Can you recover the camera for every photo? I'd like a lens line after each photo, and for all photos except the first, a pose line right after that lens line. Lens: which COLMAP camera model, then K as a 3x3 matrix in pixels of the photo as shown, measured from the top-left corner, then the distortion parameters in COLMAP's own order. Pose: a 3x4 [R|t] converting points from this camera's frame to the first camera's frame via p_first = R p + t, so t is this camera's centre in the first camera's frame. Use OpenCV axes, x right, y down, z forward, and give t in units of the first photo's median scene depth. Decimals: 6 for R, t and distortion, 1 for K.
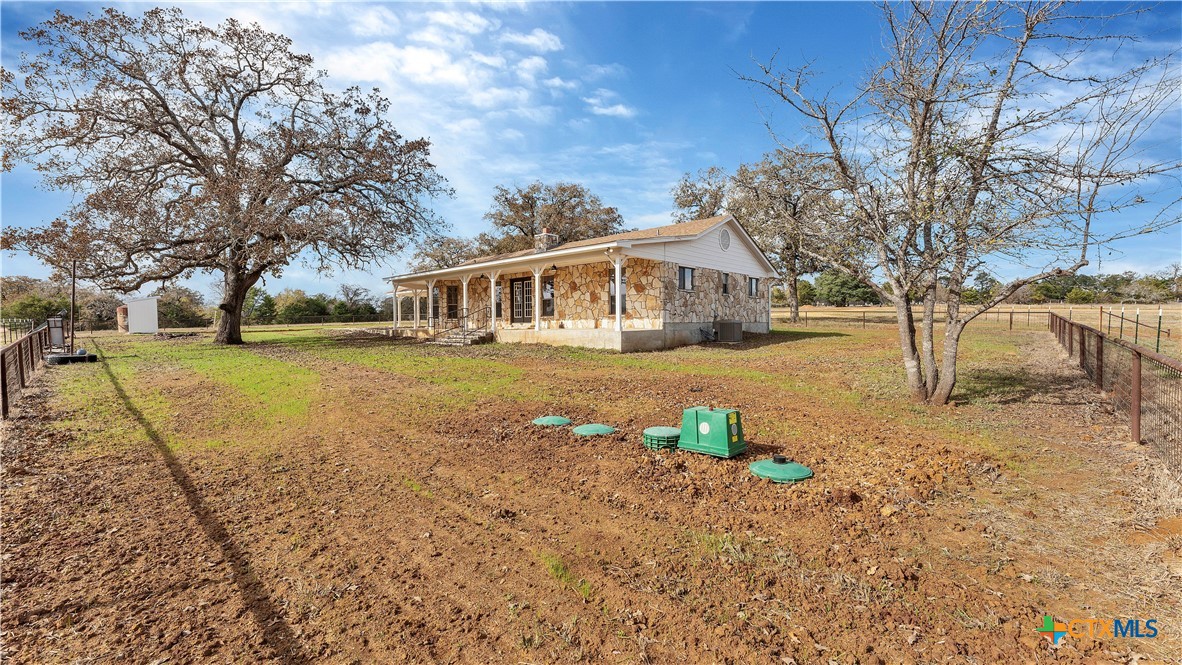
lens RADIAL K [[472.1, 0, 591.0], [0, 472.1, 332.5], [0, 0, 1]] dist [0.000741, 0.000164]
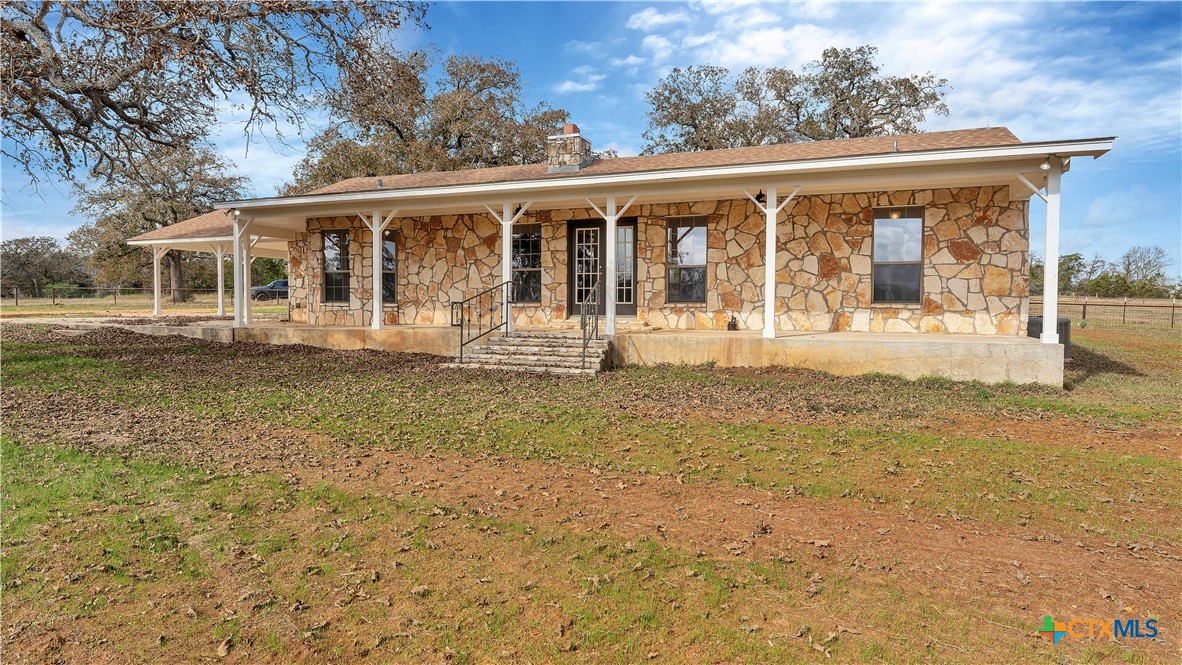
lens RADIAL K [[685.7, 0, 584.2], [0, 685.7, 333.7], [0, 0, 1]] dist [-0.003777, -0.000057]
pose [[0.936459, -0.001074, 0.350776, -0.391421], [-0.005482, 0.999828, 0.017696, -0.014295], [-0.350734, -0.018494, 0.936292, 0.361421]]
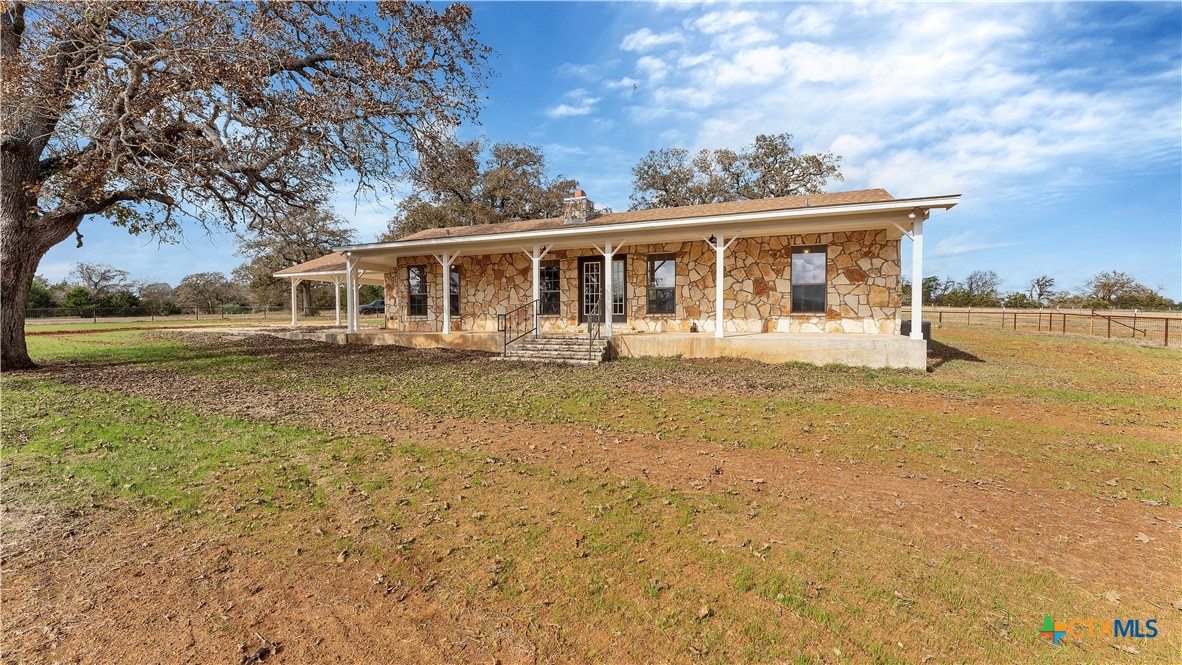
lens RADIAL K [[472.1, 0, 591.0], [0, 472.1, 332.5], [0, 0, 1]] dist [0.000741, 0.000164]
pose [[0.936114, -0.008167, 0.351602, -0.388289], [0.004244, 0.999920, 0.011925, -0.014880], [-0.351671, -0.009671, 0.936074, 0.368836]]
